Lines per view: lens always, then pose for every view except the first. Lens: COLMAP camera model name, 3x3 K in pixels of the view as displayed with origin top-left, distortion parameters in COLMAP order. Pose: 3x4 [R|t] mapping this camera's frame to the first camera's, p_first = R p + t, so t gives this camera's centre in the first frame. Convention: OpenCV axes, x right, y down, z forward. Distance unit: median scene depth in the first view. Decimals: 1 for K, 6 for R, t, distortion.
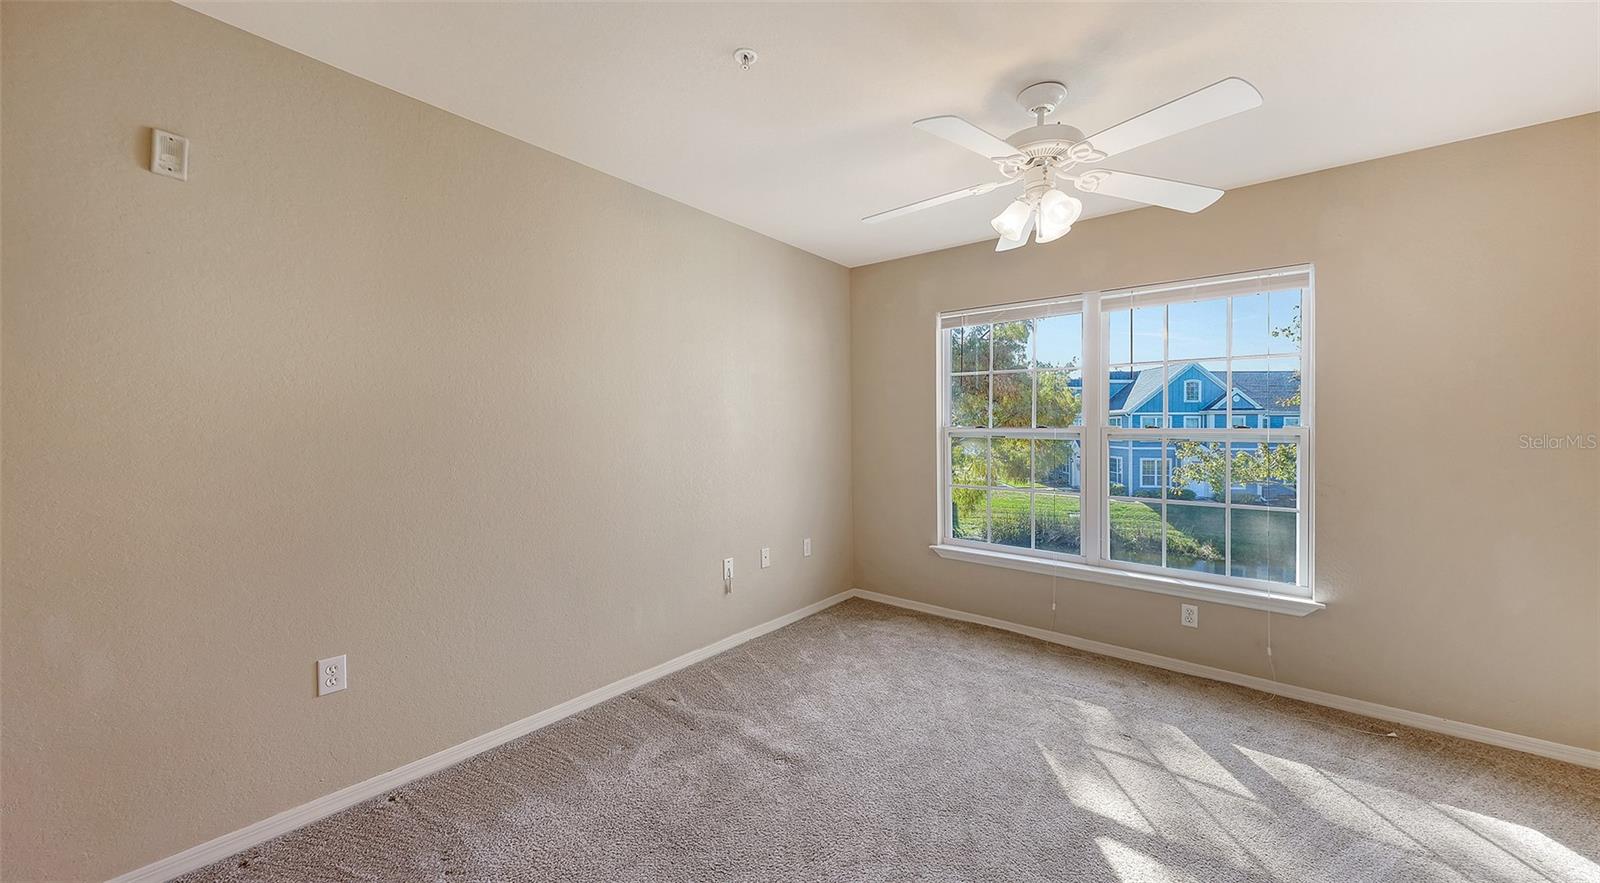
lens RADIAL K [[563.6, 0, 800.0], [0, 563.6, 441.5], [0, 0, 1]] dist [0.000085, -0.000077]
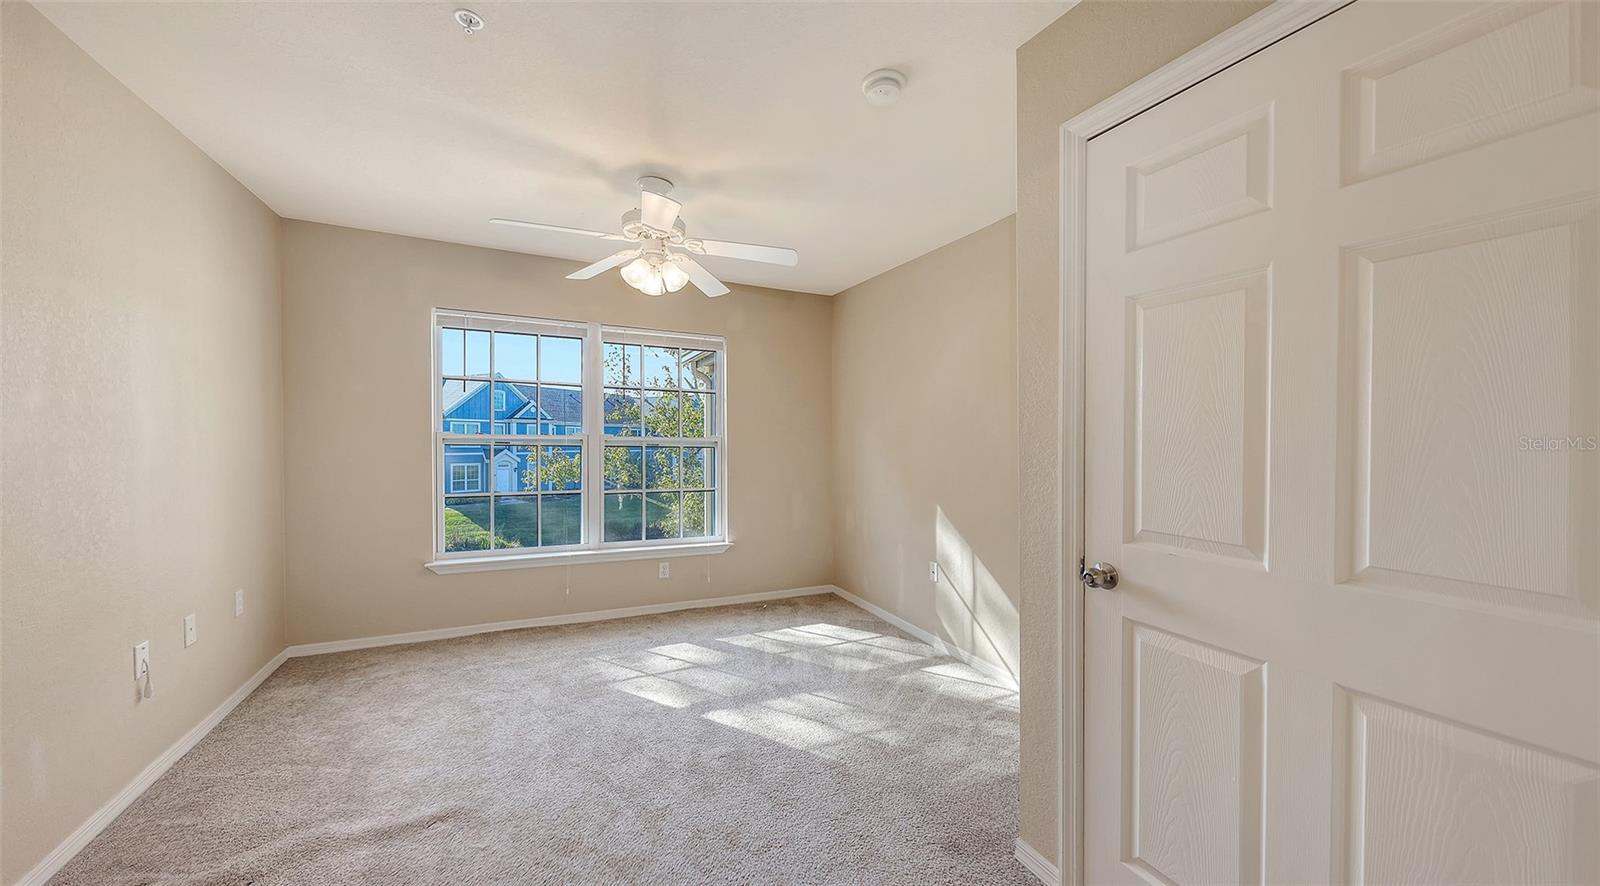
lens RADIAL K [[563.6, 0, 800.0], [0, 563.6, 443.0], [0, 0, 1]] dist [0.000085, -0.000077]
pose [[0.419425, -0.003724, 0.907782, -0.442532], [0.010436, 0.999945, -0.000720, -0.002765], [-0.907730, 0.009776, 0.419441, 0.104814]]
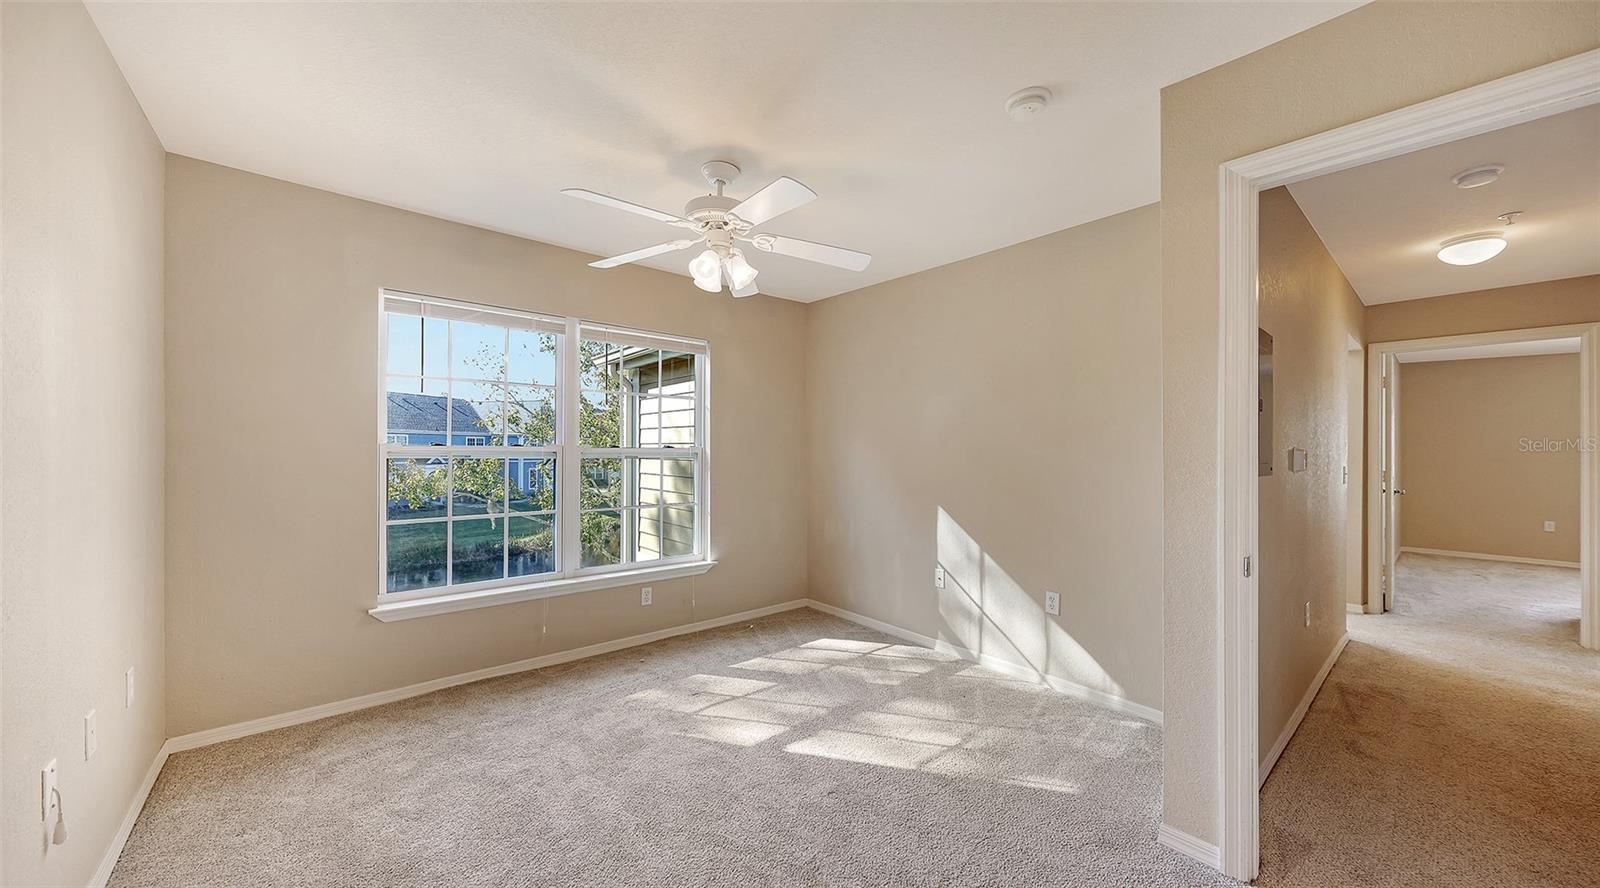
lens RADIAL K [[569.6, 0, 800.0], [0, 569.6, 444.0], [0, 0, 1]] dist [-0.001806, -0.000104]
pose [[0.169709, 0.006274, 0.985474, -0.512549], [0.018858, 0.999776, -0.009612, -0.012321], [-0.985314, 0.020216, 0.169553, 0.446682]]
